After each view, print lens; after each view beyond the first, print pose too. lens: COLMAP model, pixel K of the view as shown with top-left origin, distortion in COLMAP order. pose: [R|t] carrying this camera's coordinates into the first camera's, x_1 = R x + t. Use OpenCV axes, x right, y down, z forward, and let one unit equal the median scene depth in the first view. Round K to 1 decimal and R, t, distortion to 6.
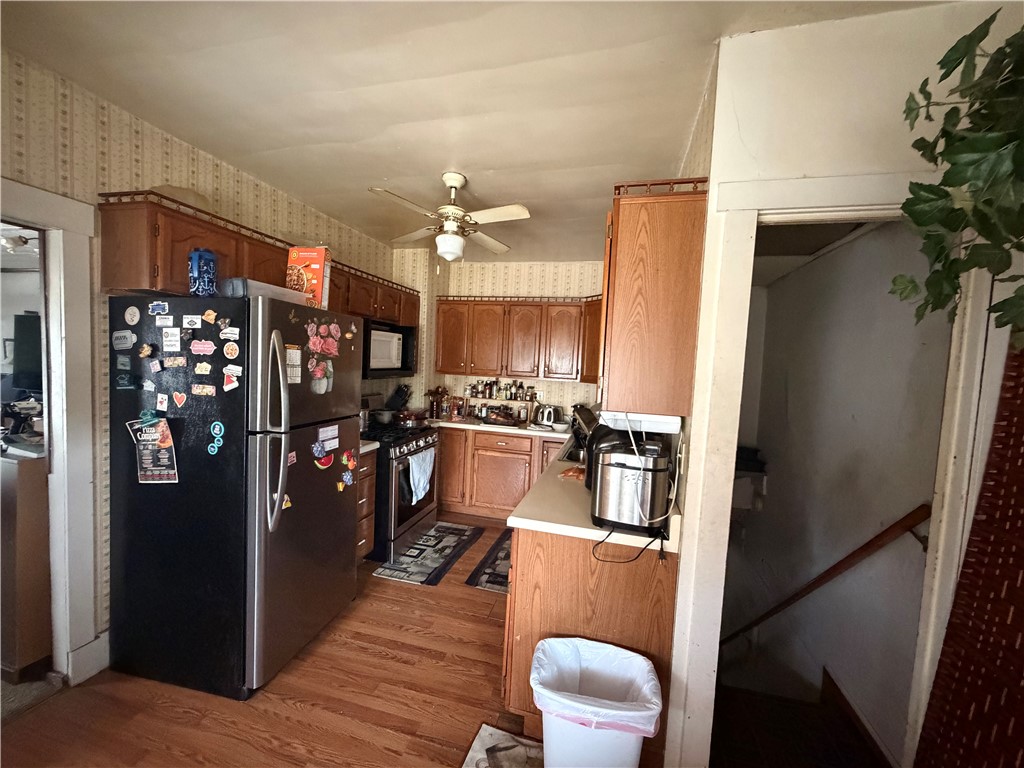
lens RADIAL K [[403.5, 0, 512.0], [0, 403.5, 384.0], [0, 0, 1]] dist [-0.000986, -0.000062]
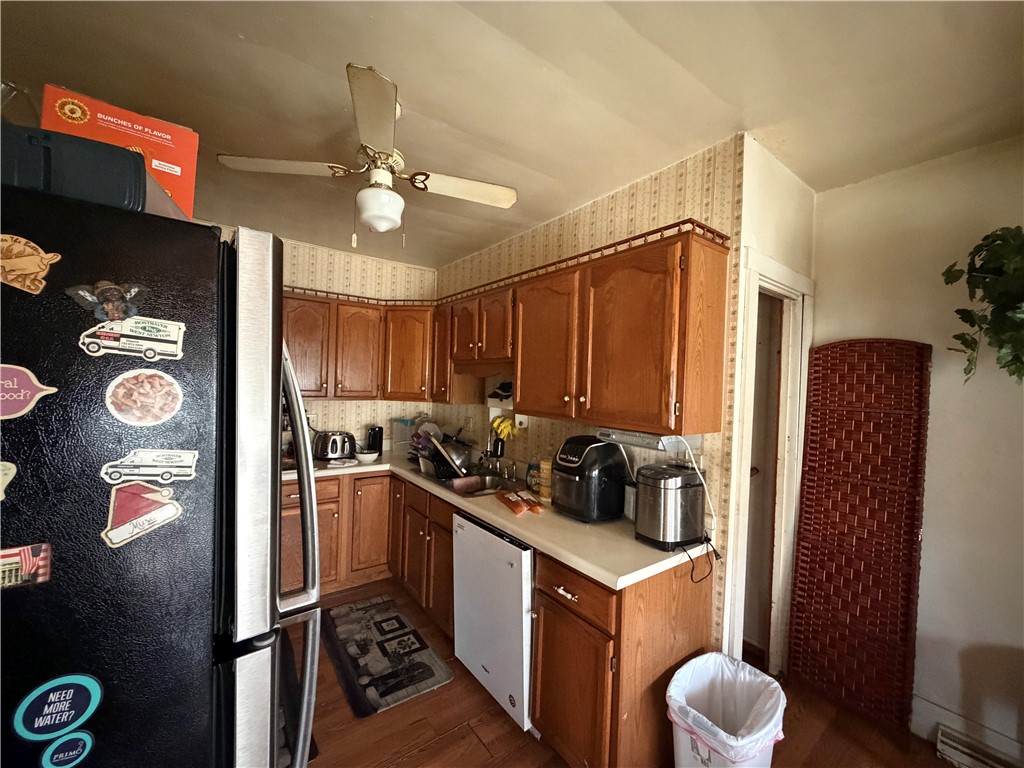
lens RADIAL K [[403.5, 0, 512.0], [0, 403.5, 384.0], [0, 0, 1]] dist [-0.000986, -0.000062]
pose [[0.628976, -0.033172, 0.776717, -0.752540], [0.040286, 0.999138, 0.010048, -0.084966], [-0.776380, 0.024971, 0.629770, 0.619376]]
